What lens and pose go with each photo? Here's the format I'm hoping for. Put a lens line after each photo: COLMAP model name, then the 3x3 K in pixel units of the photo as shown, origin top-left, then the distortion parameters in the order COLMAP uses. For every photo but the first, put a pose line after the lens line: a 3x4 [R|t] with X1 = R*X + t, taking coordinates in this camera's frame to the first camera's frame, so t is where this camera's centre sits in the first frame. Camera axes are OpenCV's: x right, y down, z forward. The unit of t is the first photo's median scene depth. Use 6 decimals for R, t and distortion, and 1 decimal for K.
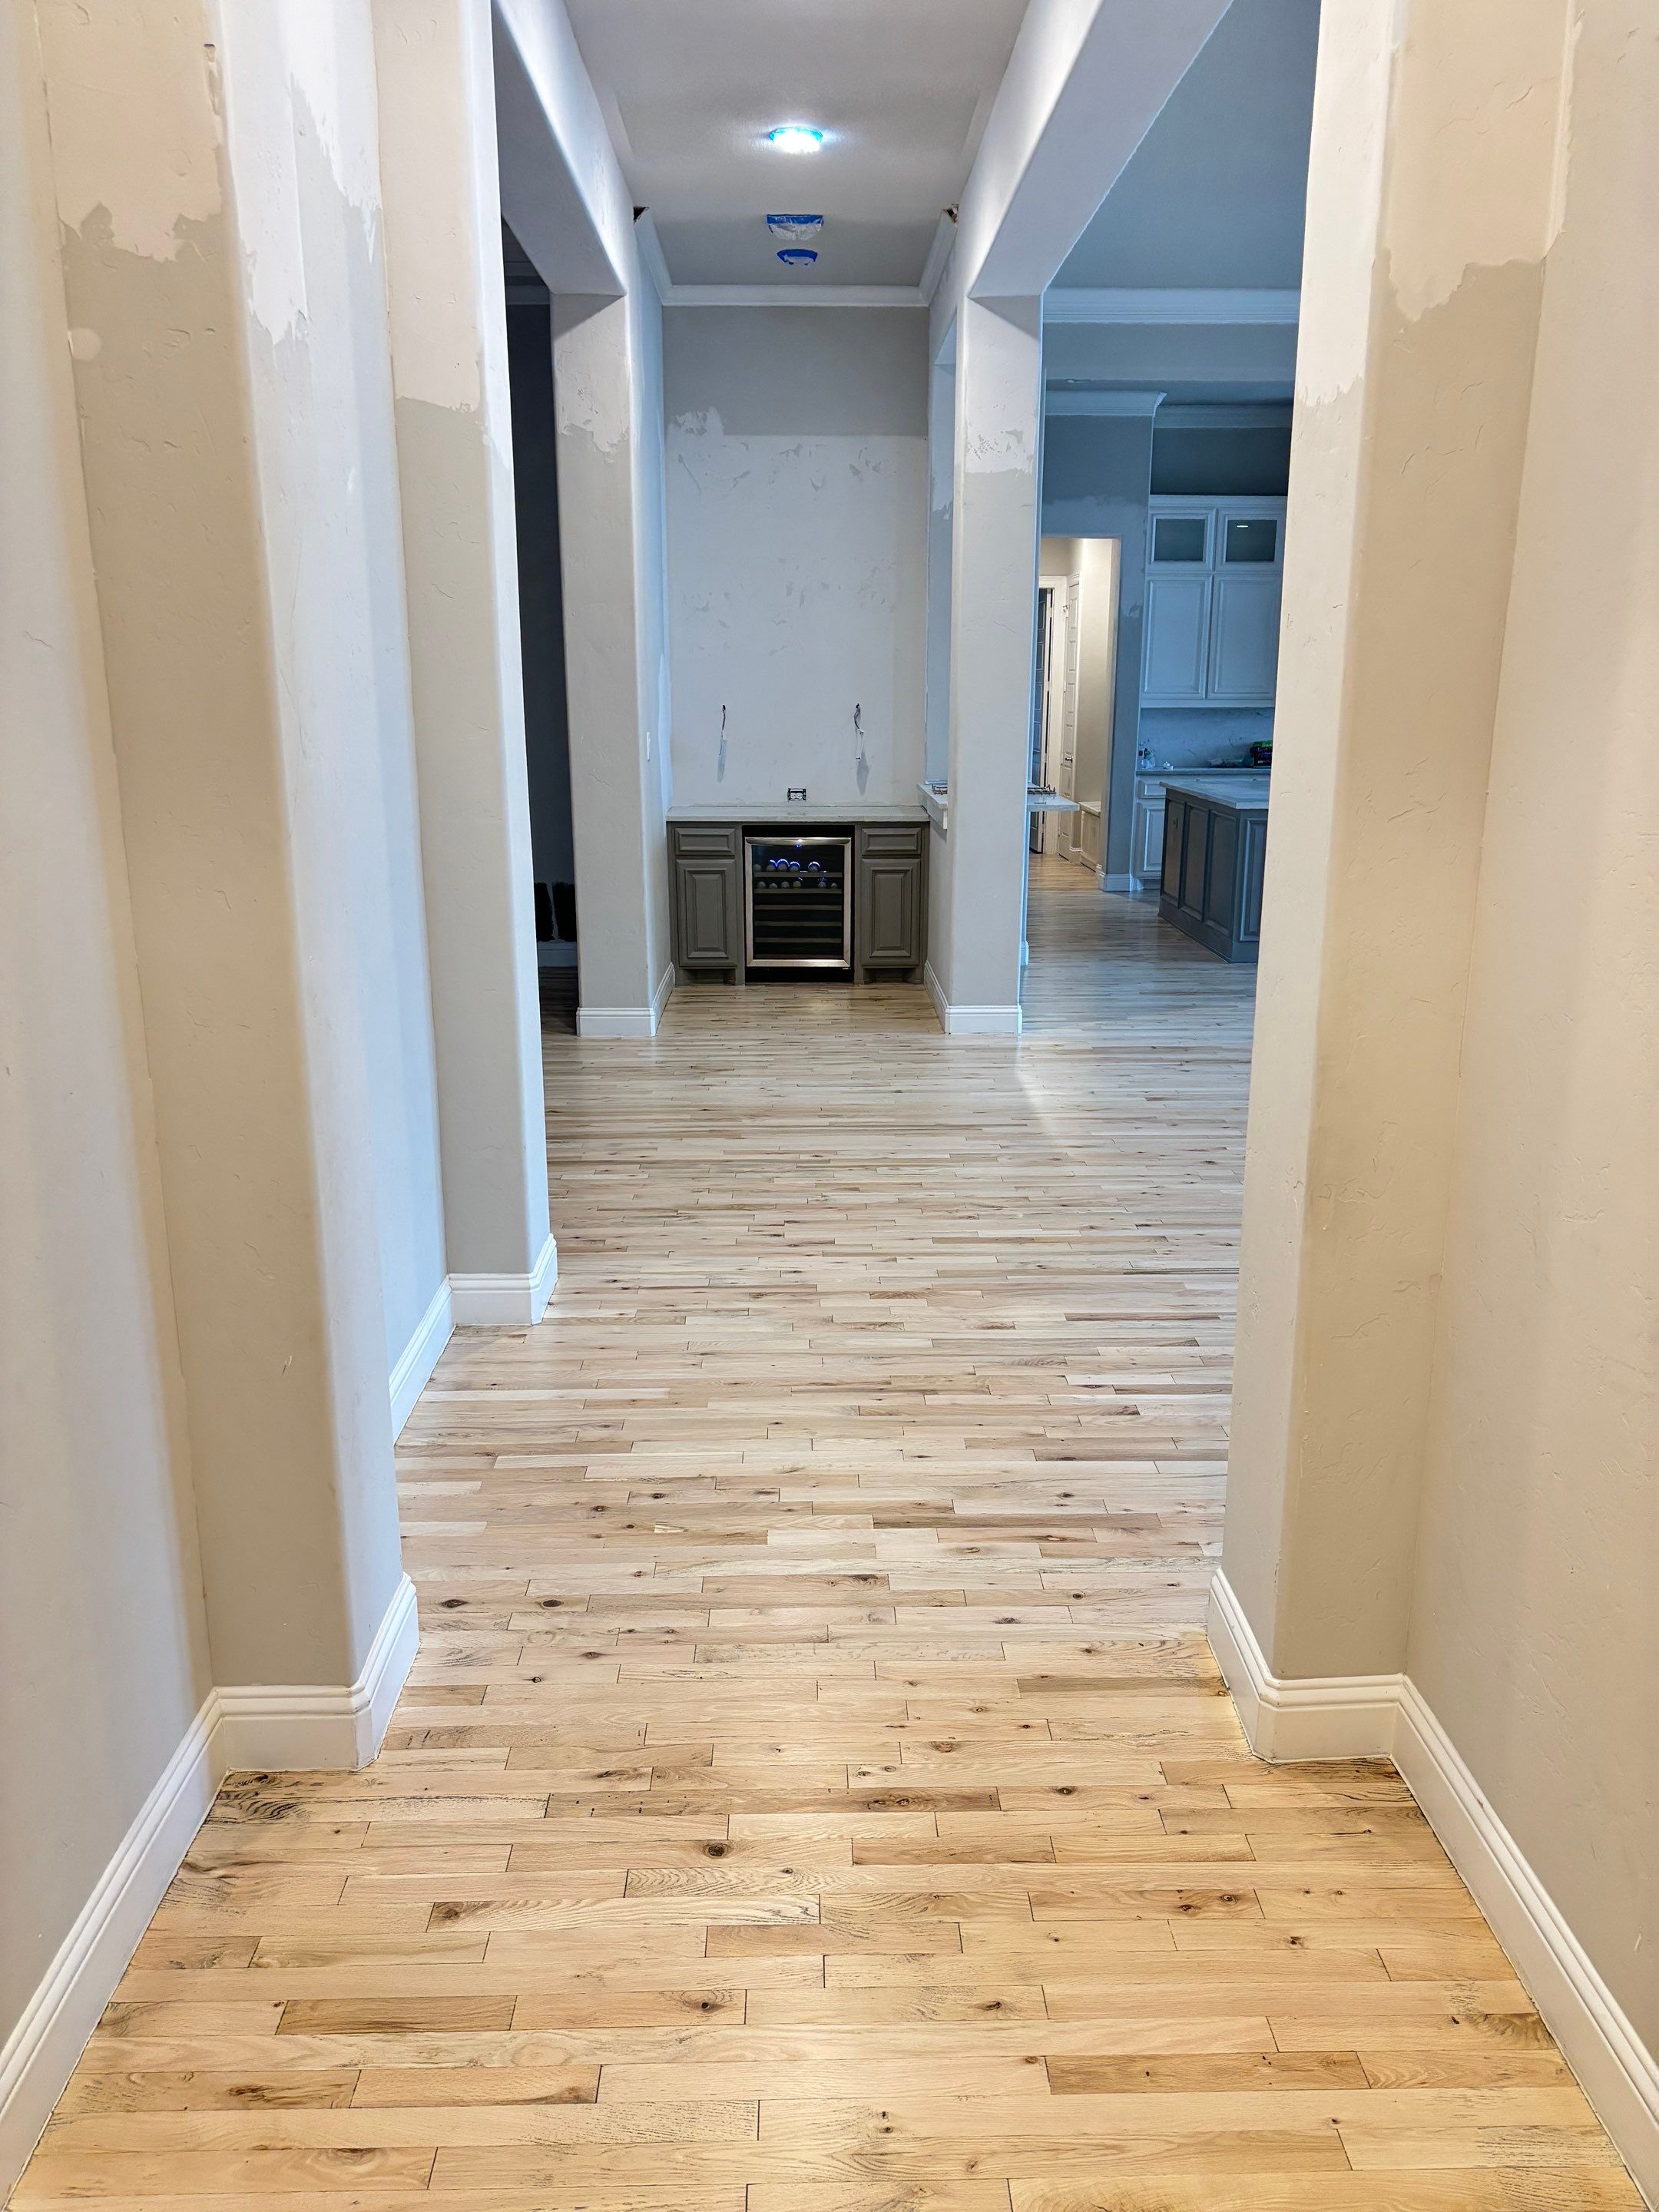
lens RADIAL K [[1674.6, 0, 833.6], [0, 1674.6, 1113.3], [0, 0, 1]] dist [0.041498, -0.034054]
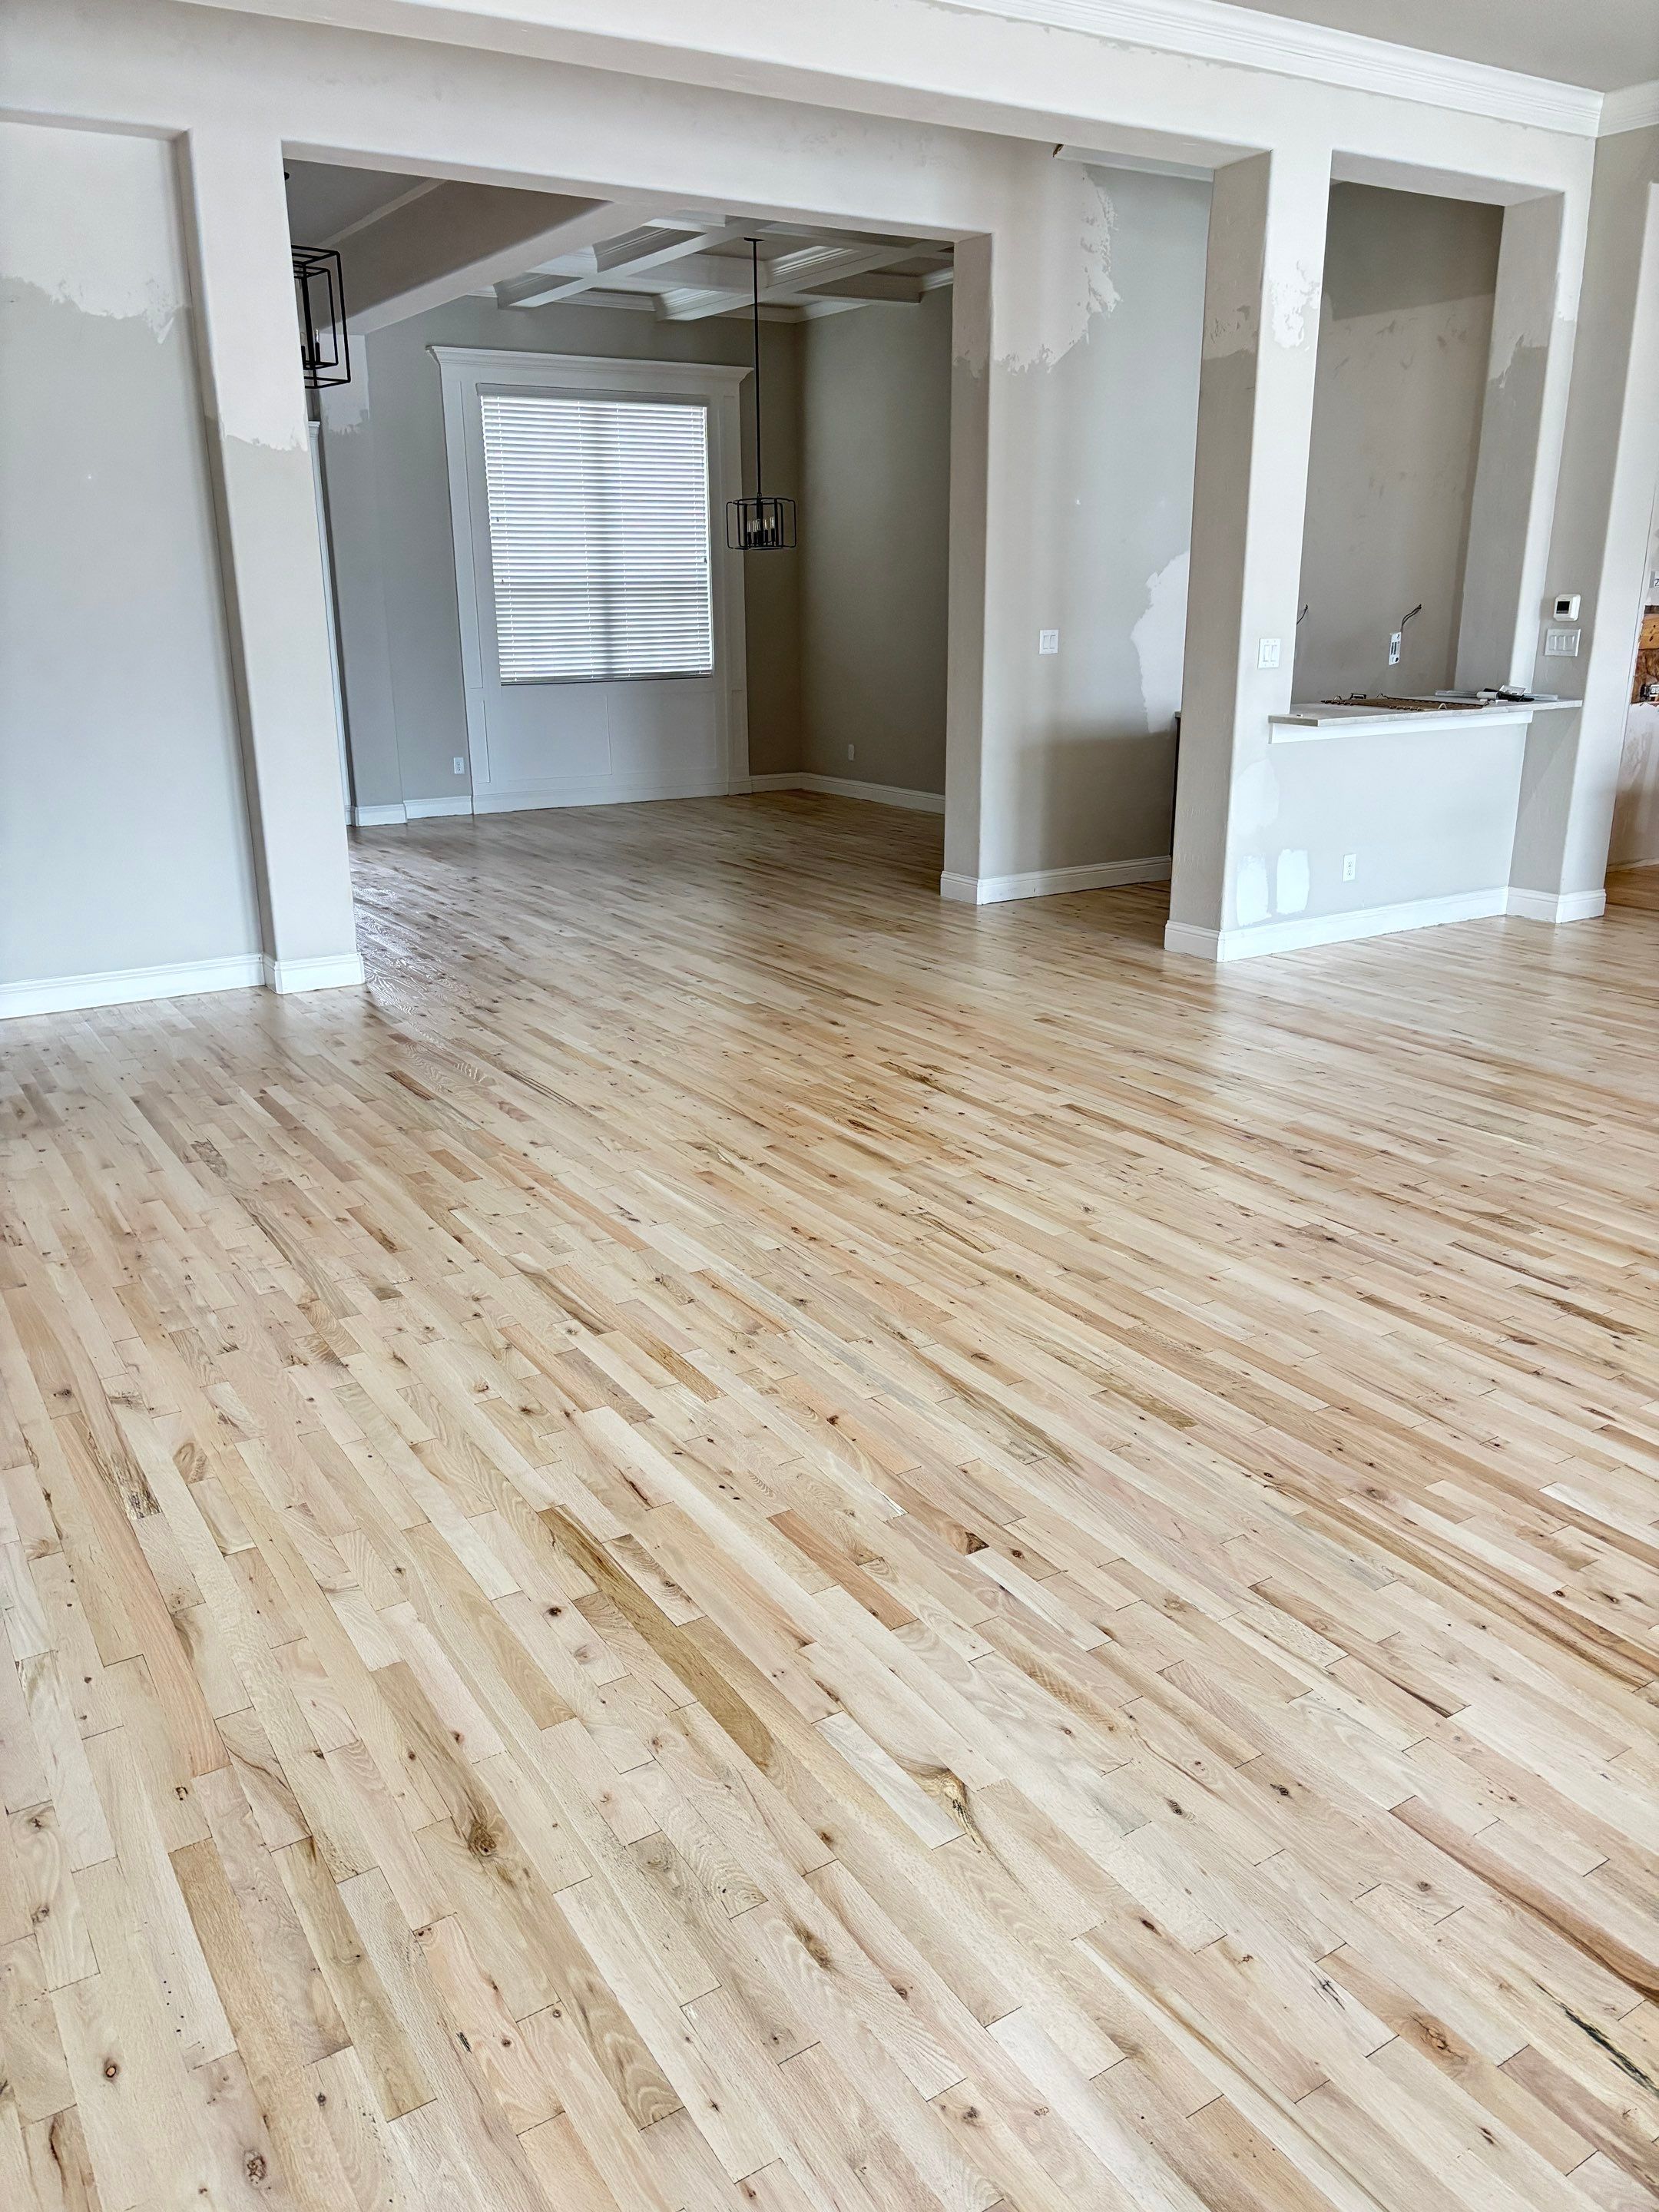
lens RADIAL K [[1674.6, 0, 837.1], [0, 1674.6, 1103.7], [0, 0, 1]] dist [0.041498, -0.034054]
pose [[0.520906, 0.250471, -0.816040, 1.254261], [-0.208527, 0.964357, 0.162885, -0.128072], [0.827752, 0.085319, 0.554569, 0.491375]]
